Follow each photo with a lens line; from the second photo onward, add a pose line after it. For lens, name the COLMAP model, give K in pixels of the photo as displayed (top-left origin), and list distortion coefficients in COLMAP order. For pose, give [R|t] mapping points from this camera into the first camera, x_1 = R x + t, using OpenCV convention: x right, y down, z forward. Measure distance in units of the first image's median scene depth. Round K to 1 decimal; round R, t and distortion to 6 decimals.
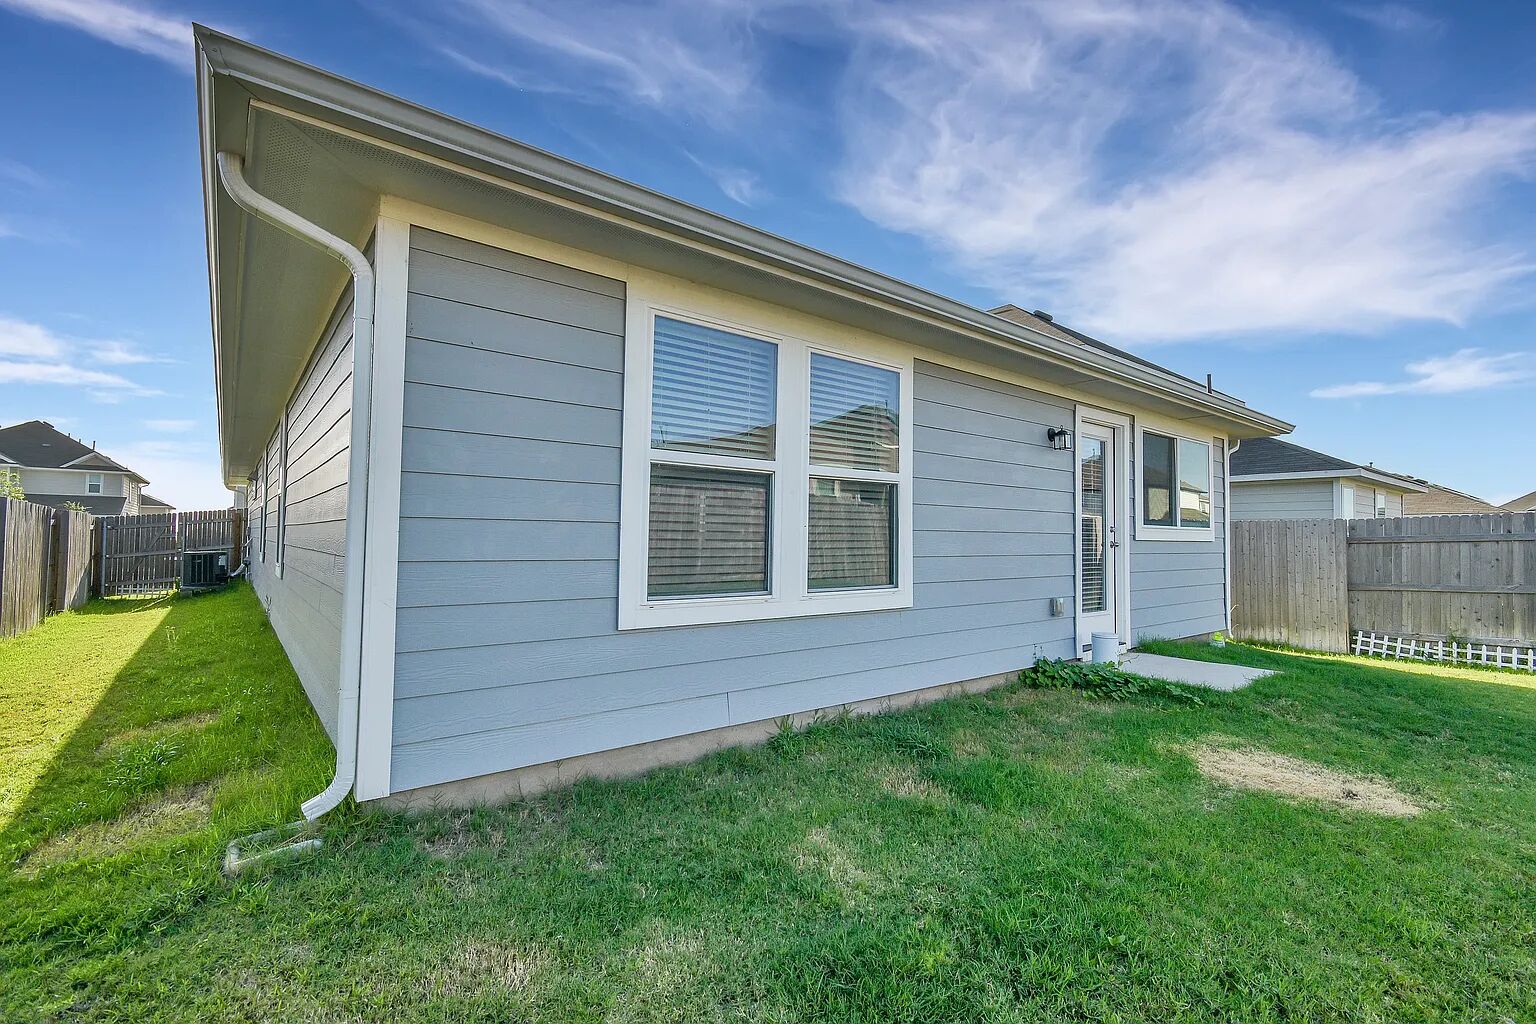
lens RADIAL K [[681.0, 0, 768.0], [0, 681.0, 512.0], [0, 0, 1]] dist [0.002492, 0.000463]
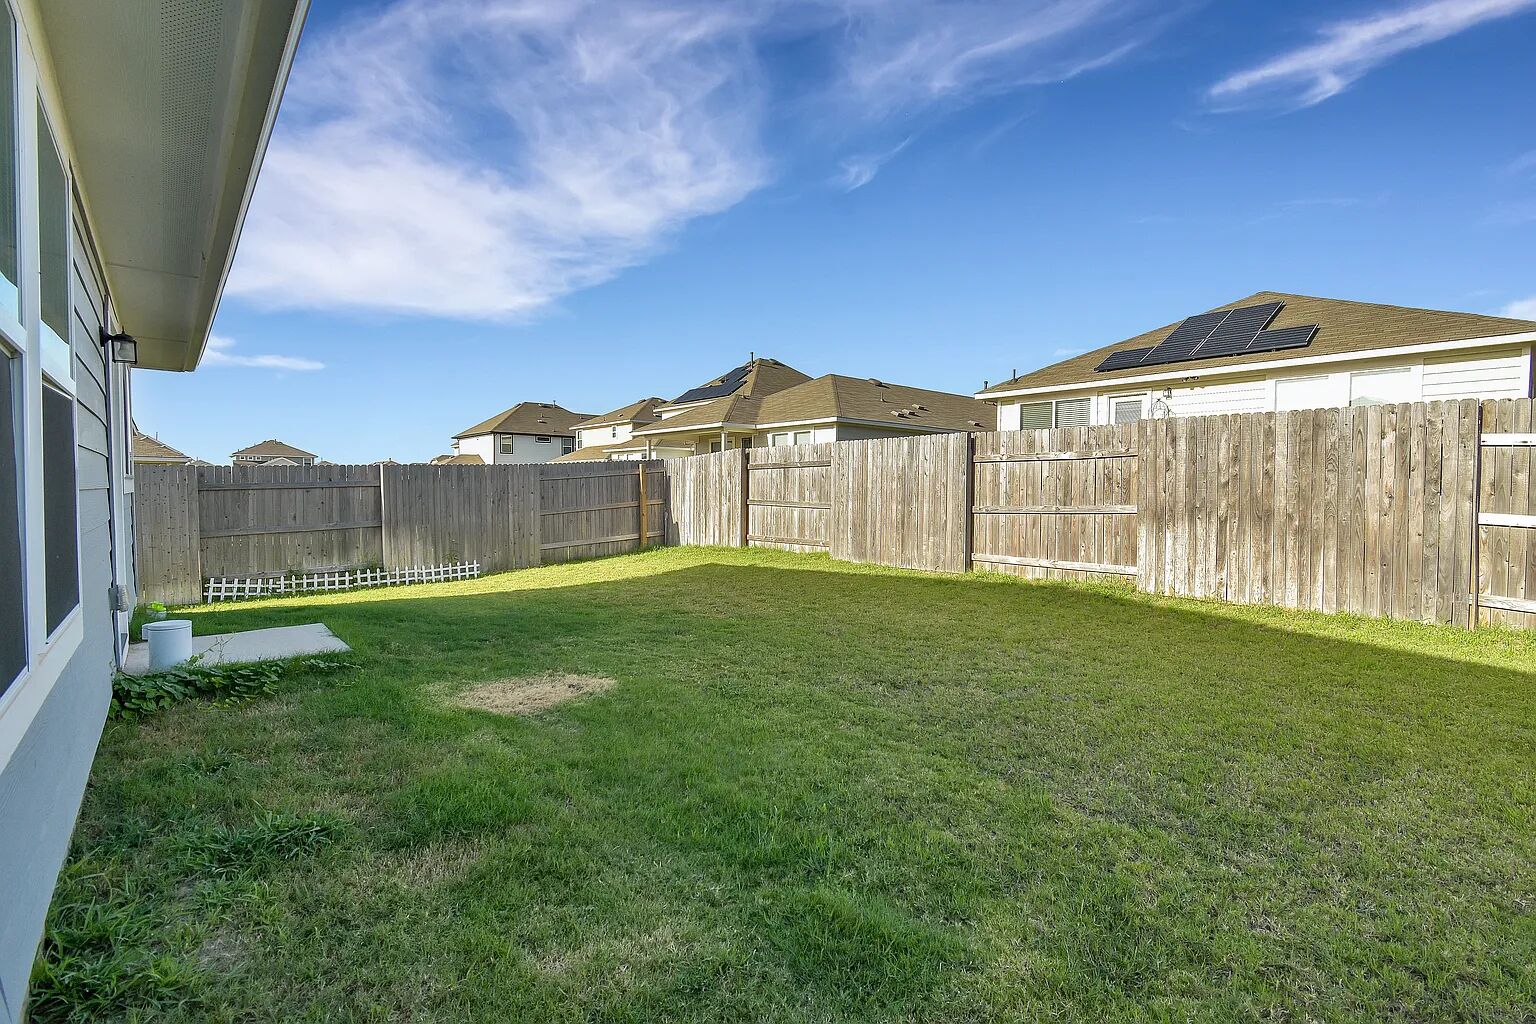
lens RADIAL K [[681.0, 0, 768.0], [0, 681.0, 512.0], [0, 0, 1]] dist [0.002492, 0.000463]
pose [[-0.064343, -0.045867, 0.996873, -0.204685], [-0.044762, 0.998070, 0.043033, -0.002210], [-0.996923, -0.041853, -0.066272, 0.296325]]
